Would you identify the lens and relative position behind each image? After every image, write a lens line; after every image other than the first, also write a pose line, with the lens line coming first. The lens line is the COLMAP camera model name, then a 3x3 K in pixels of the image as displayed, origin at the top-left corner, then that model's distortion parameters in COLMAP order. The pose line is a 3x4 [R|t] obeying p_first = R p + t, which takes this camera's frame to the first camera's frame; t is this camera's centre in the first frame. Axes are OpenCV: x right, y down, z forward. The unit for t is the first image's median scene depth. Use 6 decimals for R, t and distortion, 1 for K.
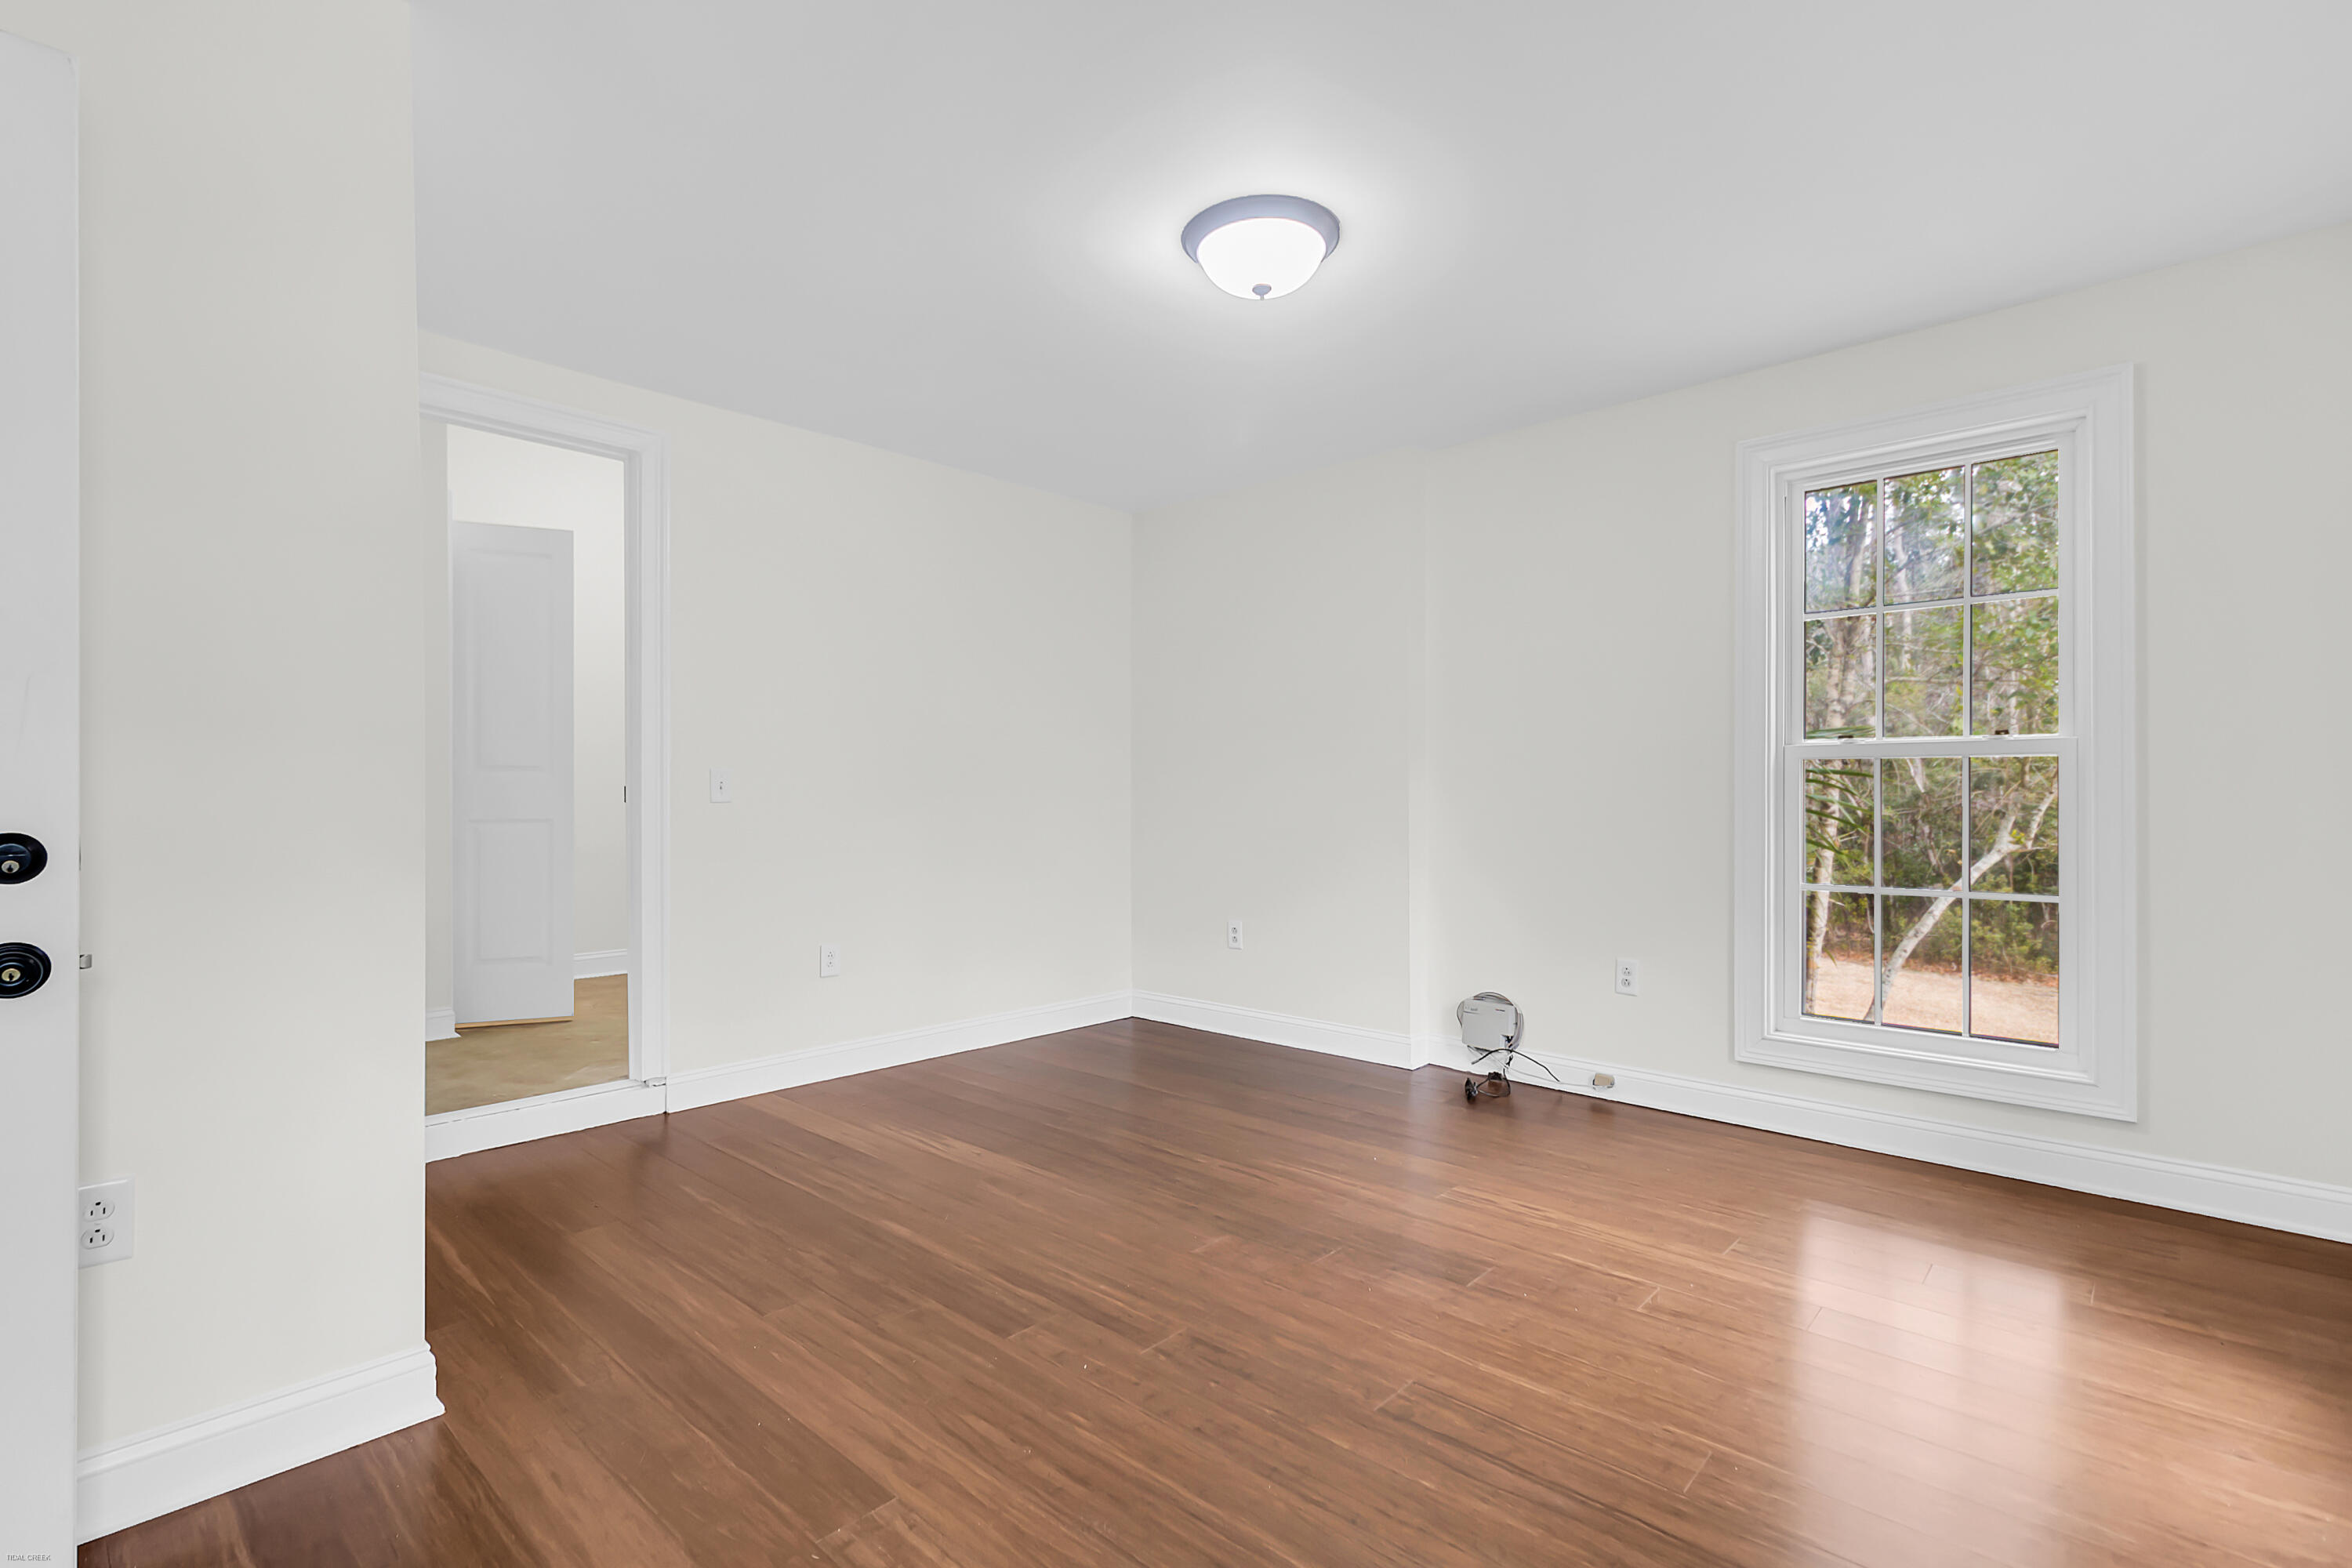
lens RADIAL K [[1061.0, 0, 1170.1], [0, 1061.0, 797.0], [0, 0, 1]] dist [0.002728, 0.000175]
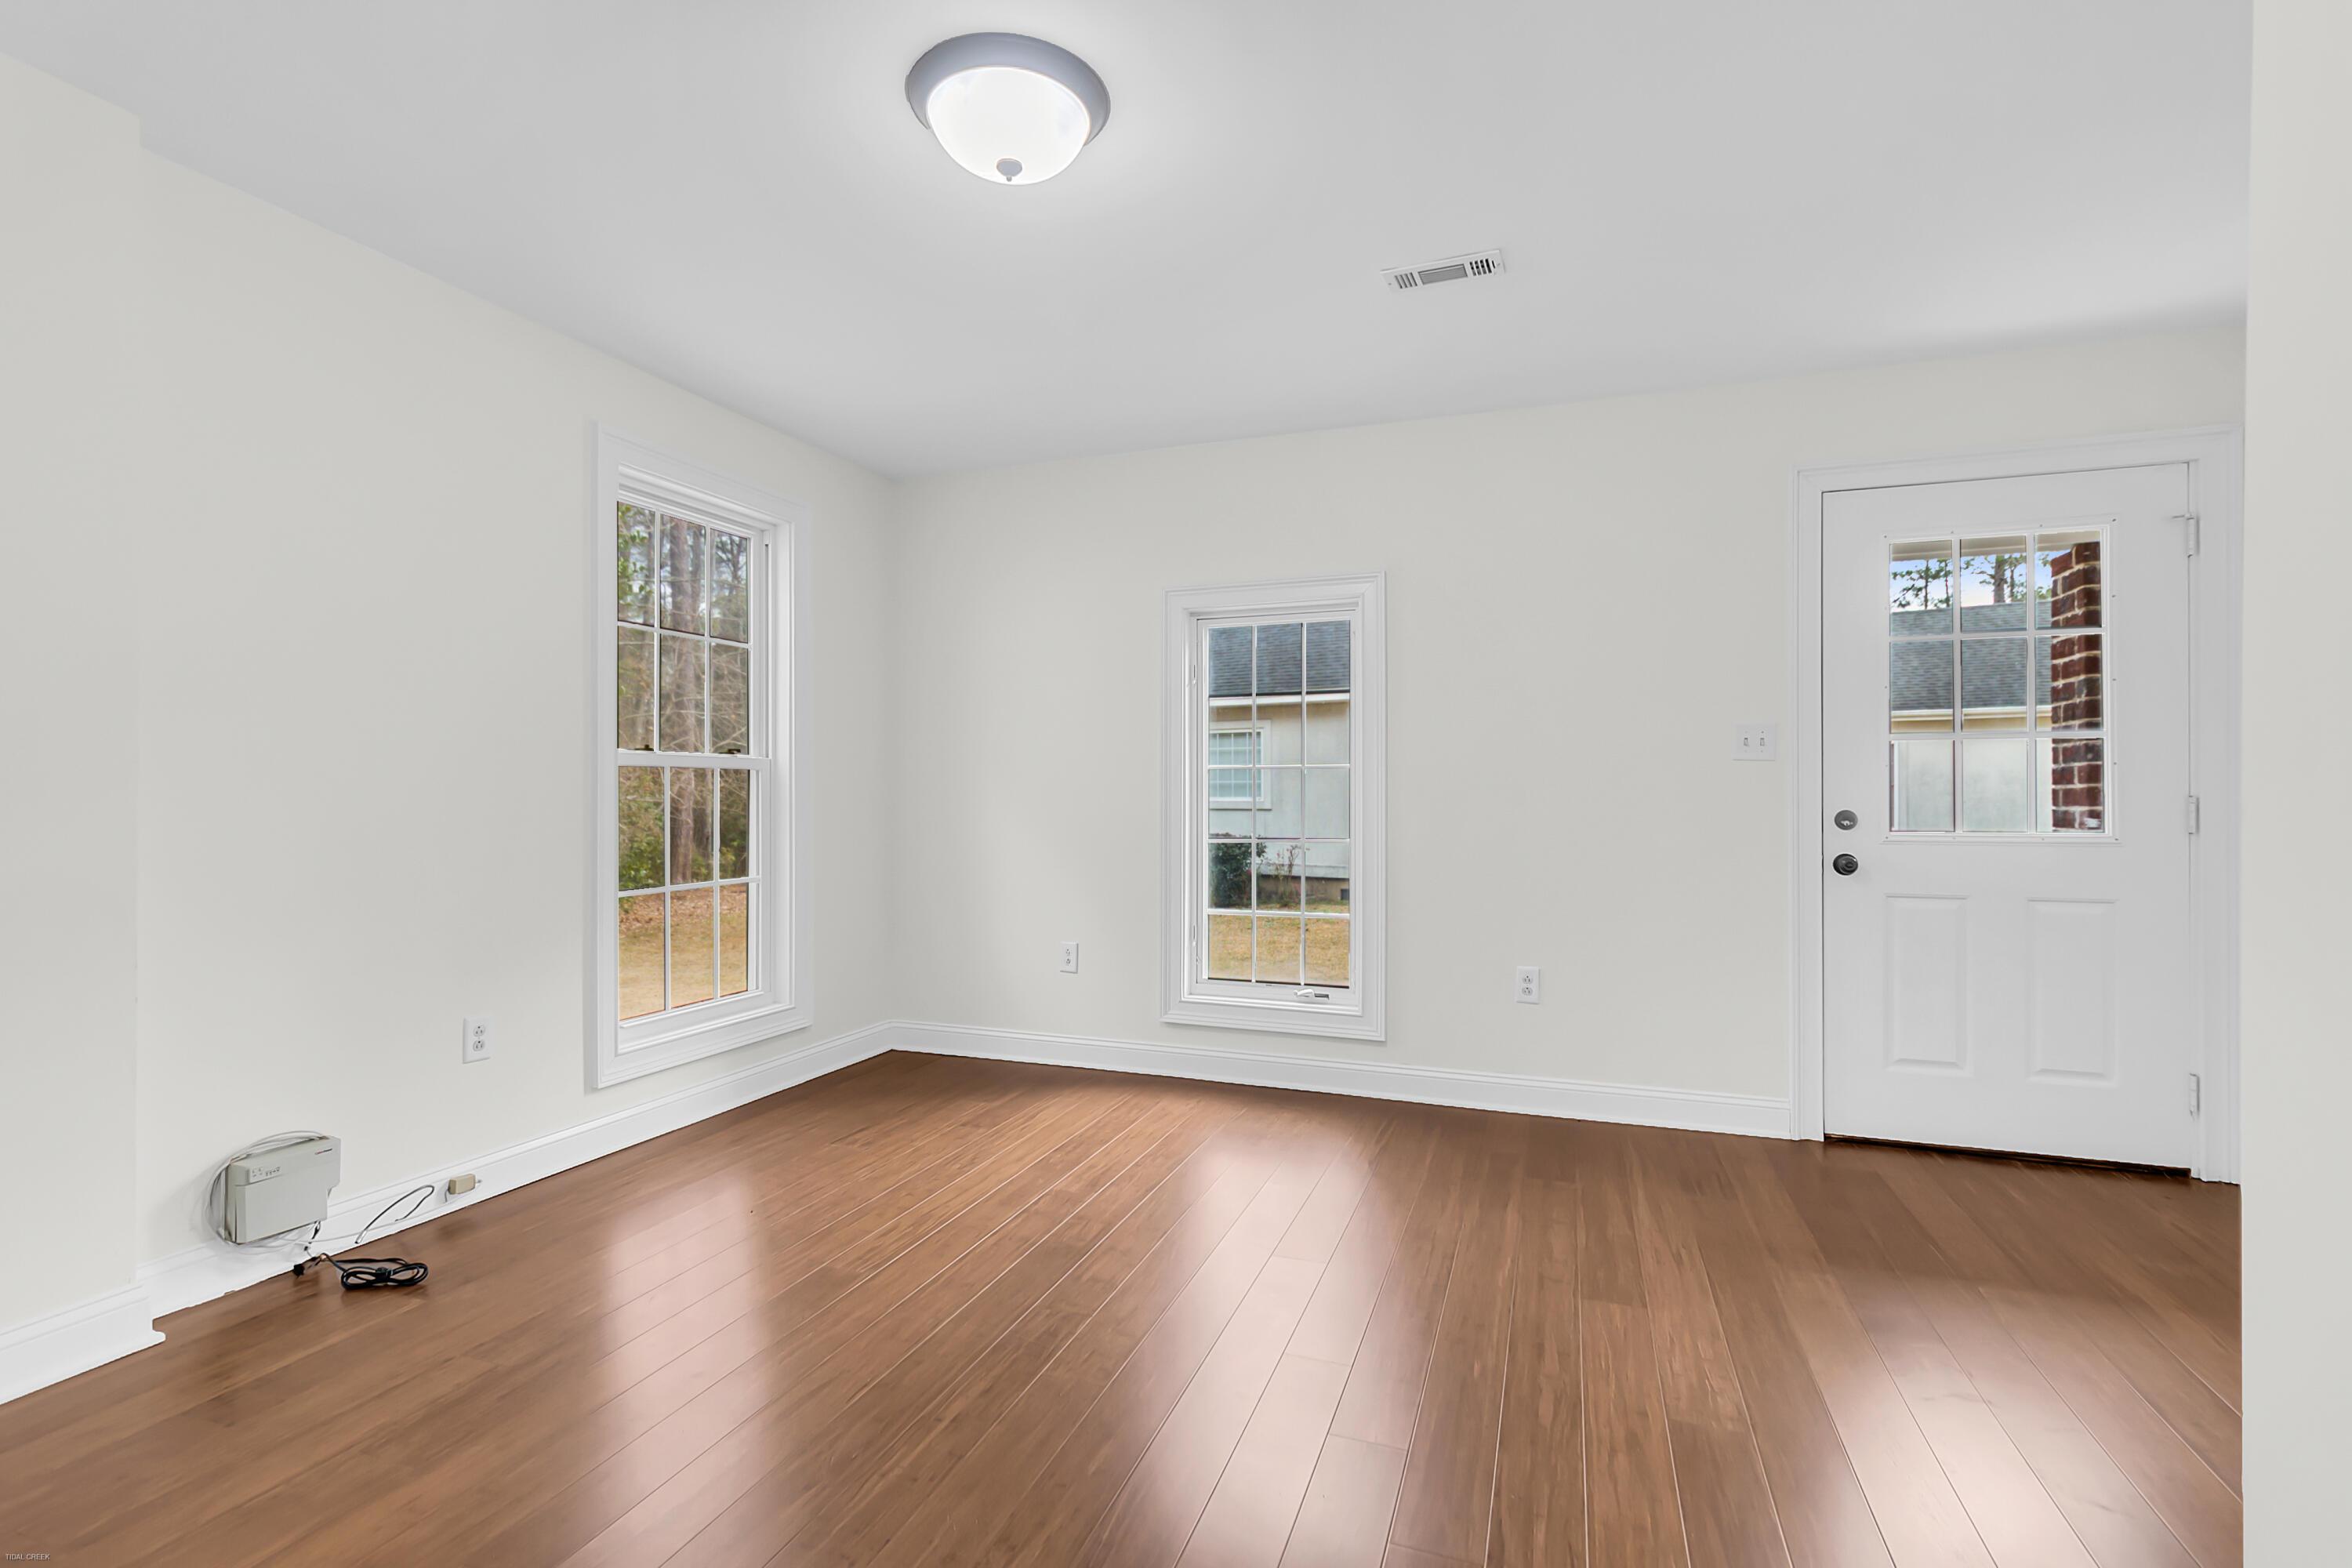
lens RADIAL K [[1061.0, 0, 1168.7], [0, 1061.0, 790.0], [0, 0, 1]] dist [0.002728, 0.000175]
pose [[-0.370959, 0.005102, 0.928635, -0.540787], [-0.002720, 0.999975, -0.006580, -0.009330], [-0.928645, -0.004967, -0.370936, 0.922449]]
